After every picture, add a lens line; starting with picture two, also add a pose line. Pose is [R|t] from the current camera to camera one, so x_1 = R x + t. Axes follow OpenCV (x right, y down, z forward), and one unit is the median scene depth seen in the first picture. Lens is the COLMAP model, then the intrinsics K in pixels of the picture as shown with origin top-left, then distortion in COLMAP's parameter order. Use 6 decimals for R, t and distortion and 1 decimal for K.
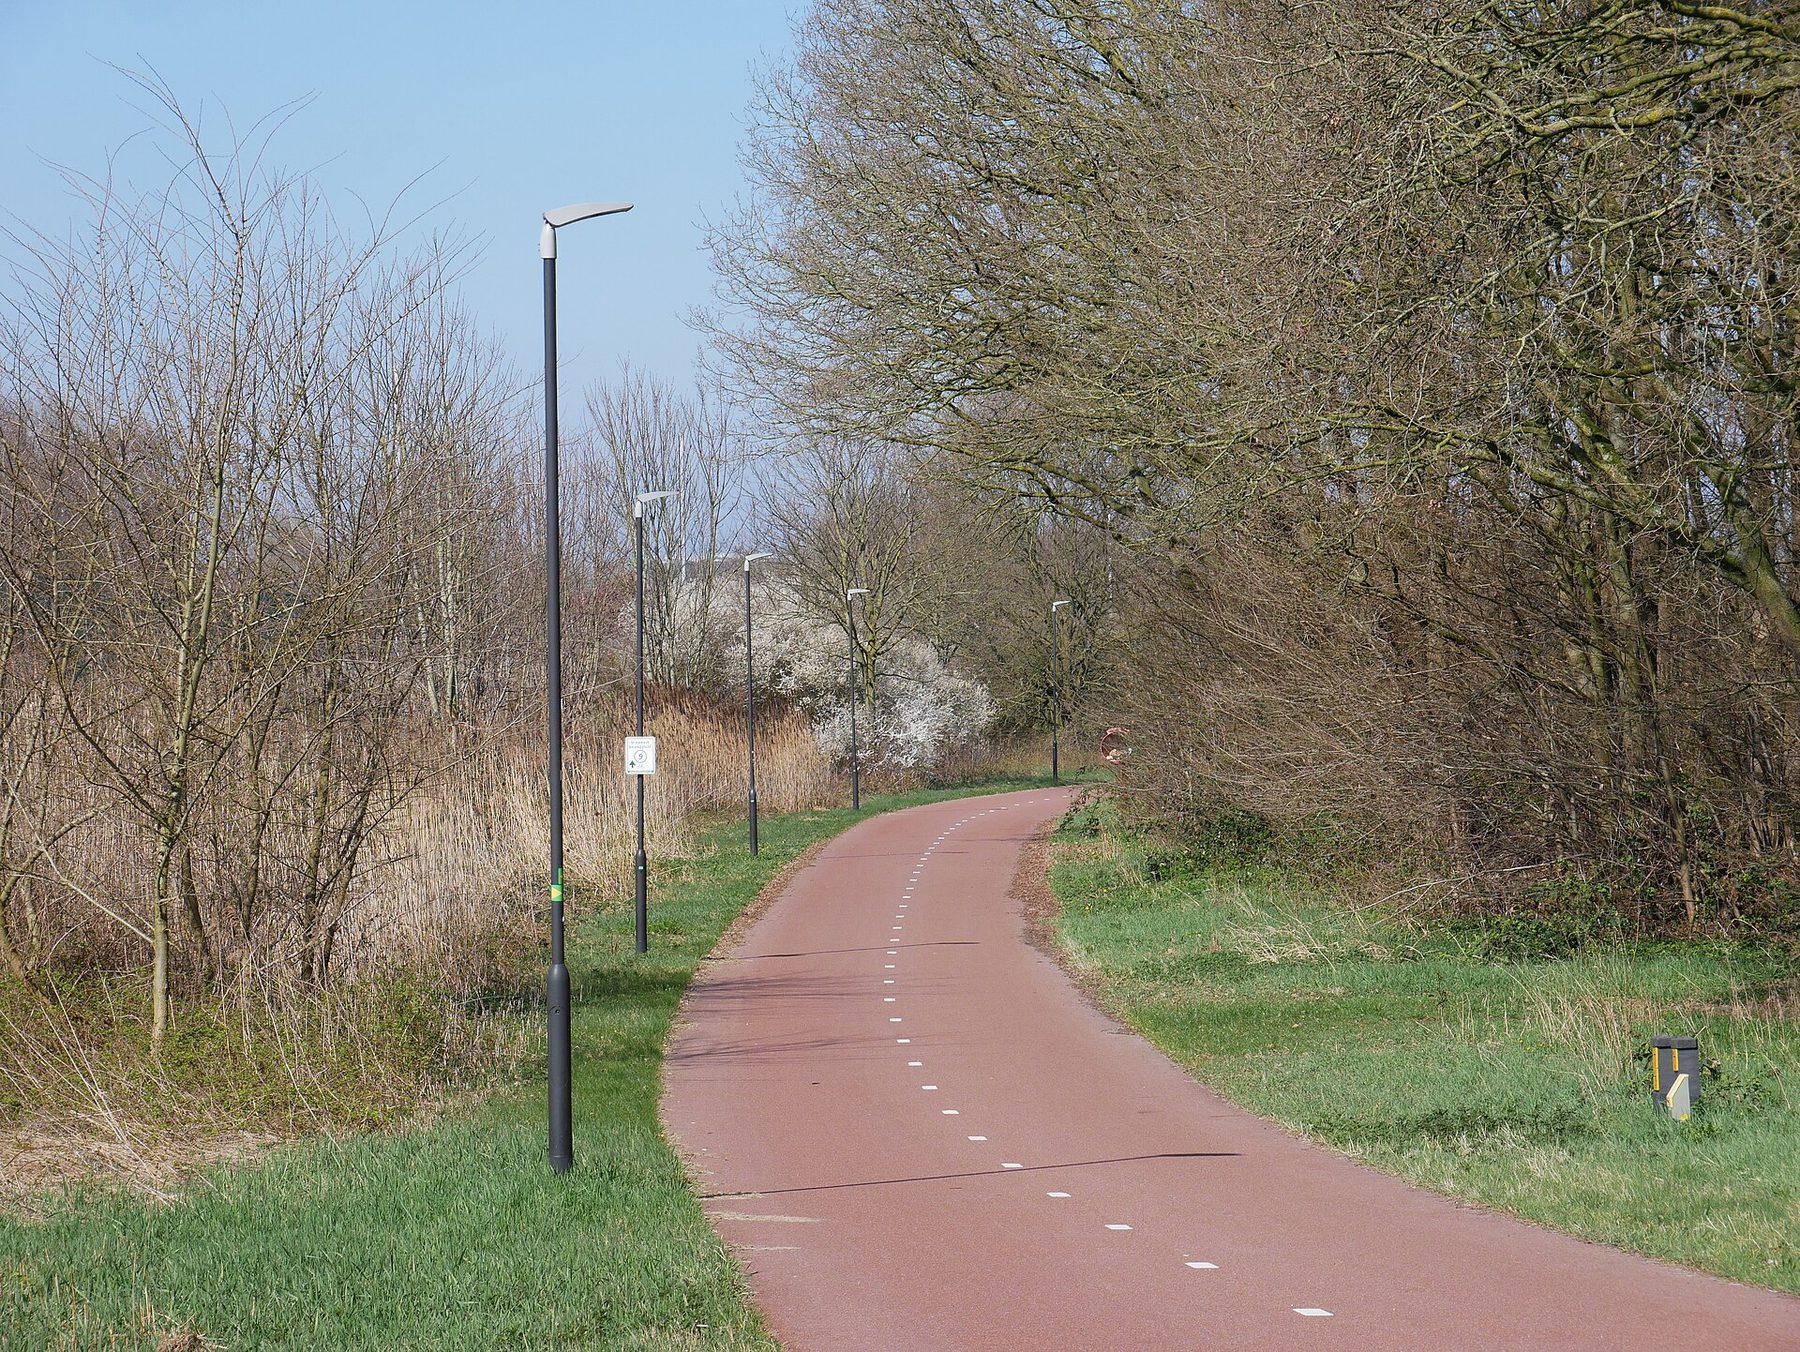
lens RADIAL K [[7467.5, 0, 895.7], [0, 7467.5, 671.0], [0, 0, 1]] dist [-0.009676, 0.000000]
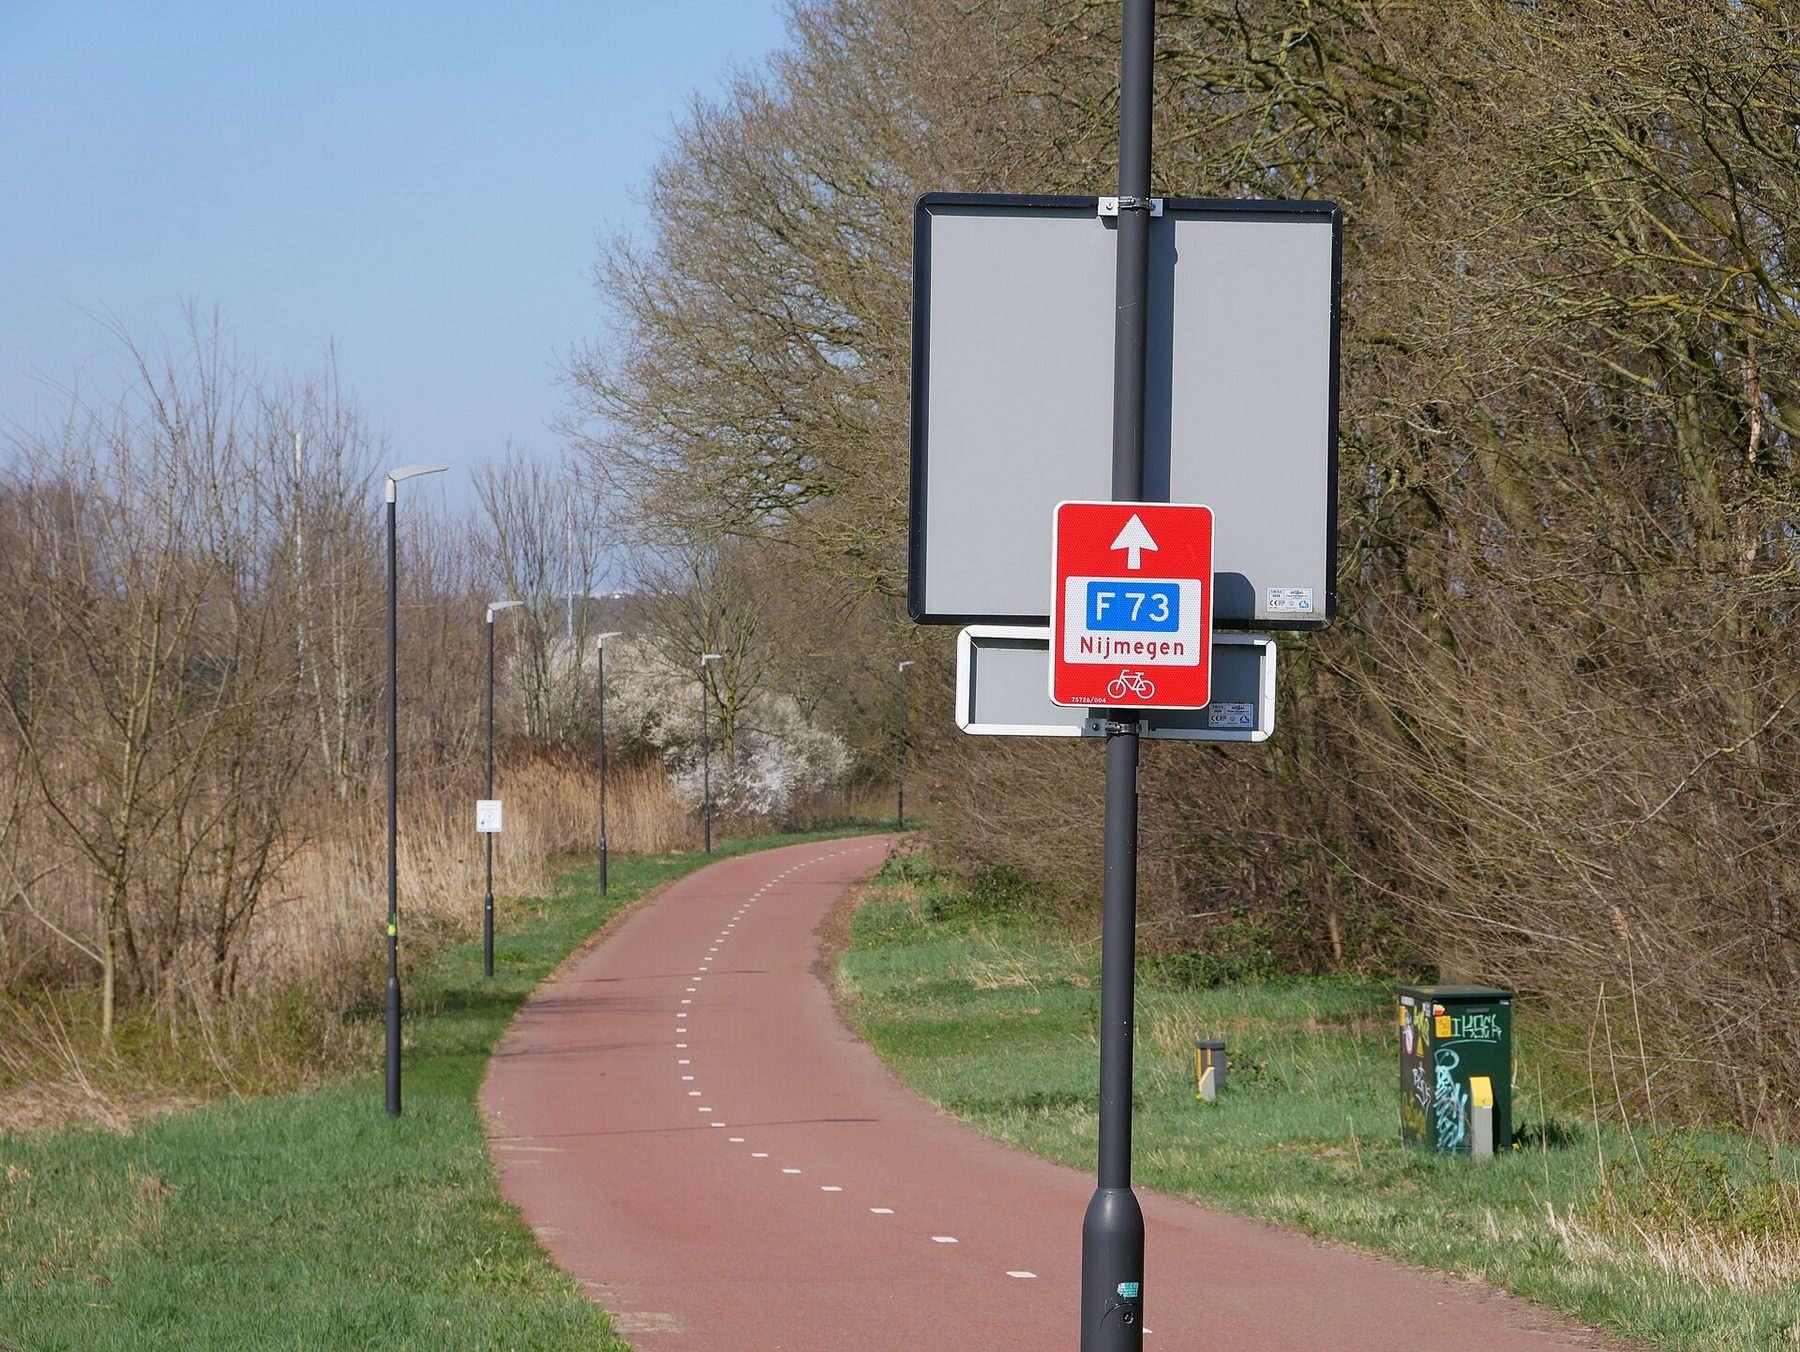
lens RADIAL K [[7467.5, 0, 903.9], [0, 7467.5, 681.5], [0, 0, 1]] dist [-0.009676, 0.000000]
pose [[0.999858, 0.009248, 0.014055, 0.016708], [-0.009203, 0.999952, -0.003272, -0.007522], [-0.014084, 0.003142, 0.999896, -0.231672]]
